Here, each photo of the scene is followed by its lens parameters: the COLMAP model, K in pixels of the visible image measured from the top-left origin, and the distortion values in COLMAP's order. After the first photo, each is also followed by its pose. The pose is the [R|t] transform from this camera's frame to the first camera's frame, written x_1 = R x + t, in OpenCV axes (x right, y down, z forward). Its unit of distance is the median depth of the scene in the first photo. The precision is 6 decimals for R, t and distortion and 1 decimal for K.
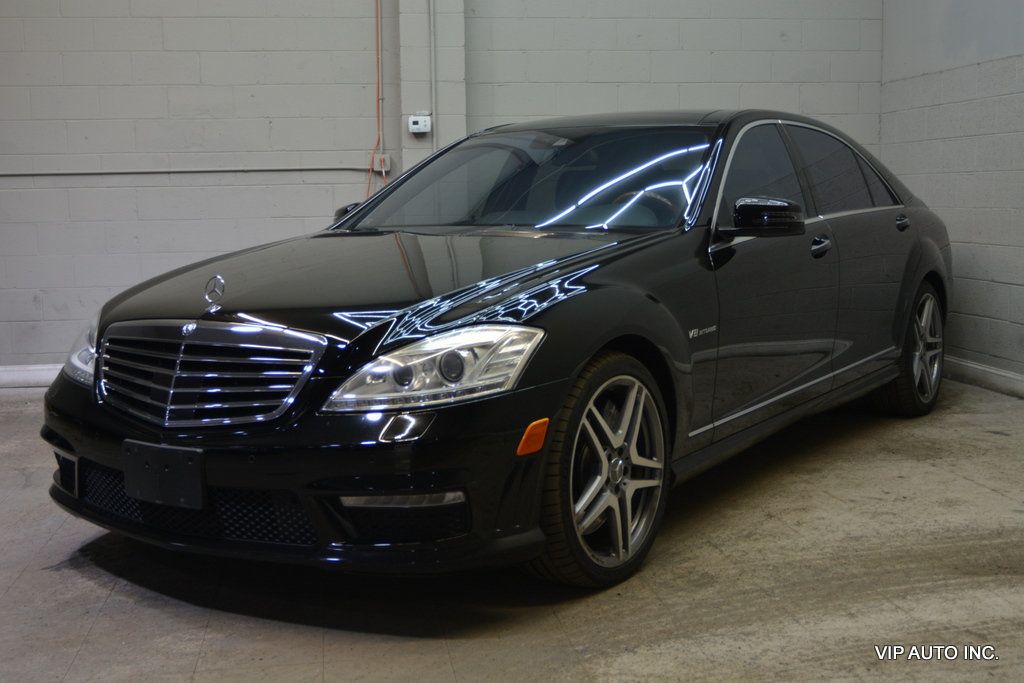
lens RADIAL K [[1266.2, 0, 513.1], [0, 1266.2, 343.0], [0, 0, 1]] dist [-0.031025, 0.000000]
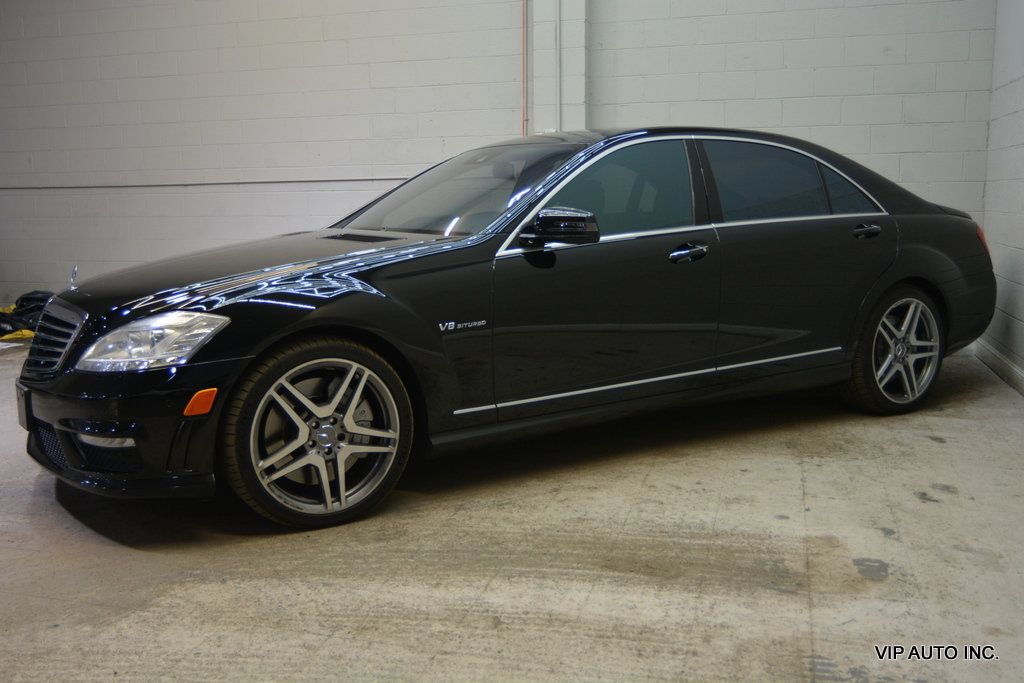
lens RADIAL K [[990.8, 0, 509.9], [0, 990.8, 339.6], [0, 0, 1]] dist [-0.027152, 0.000000]
pose [[0.902556, 0.066240, -0.425446, 0.601565], [-0.051257, 0.997599, 0.046581, -0.042077], [0.427510, -0.020235, 0.903784, 0.206902]]
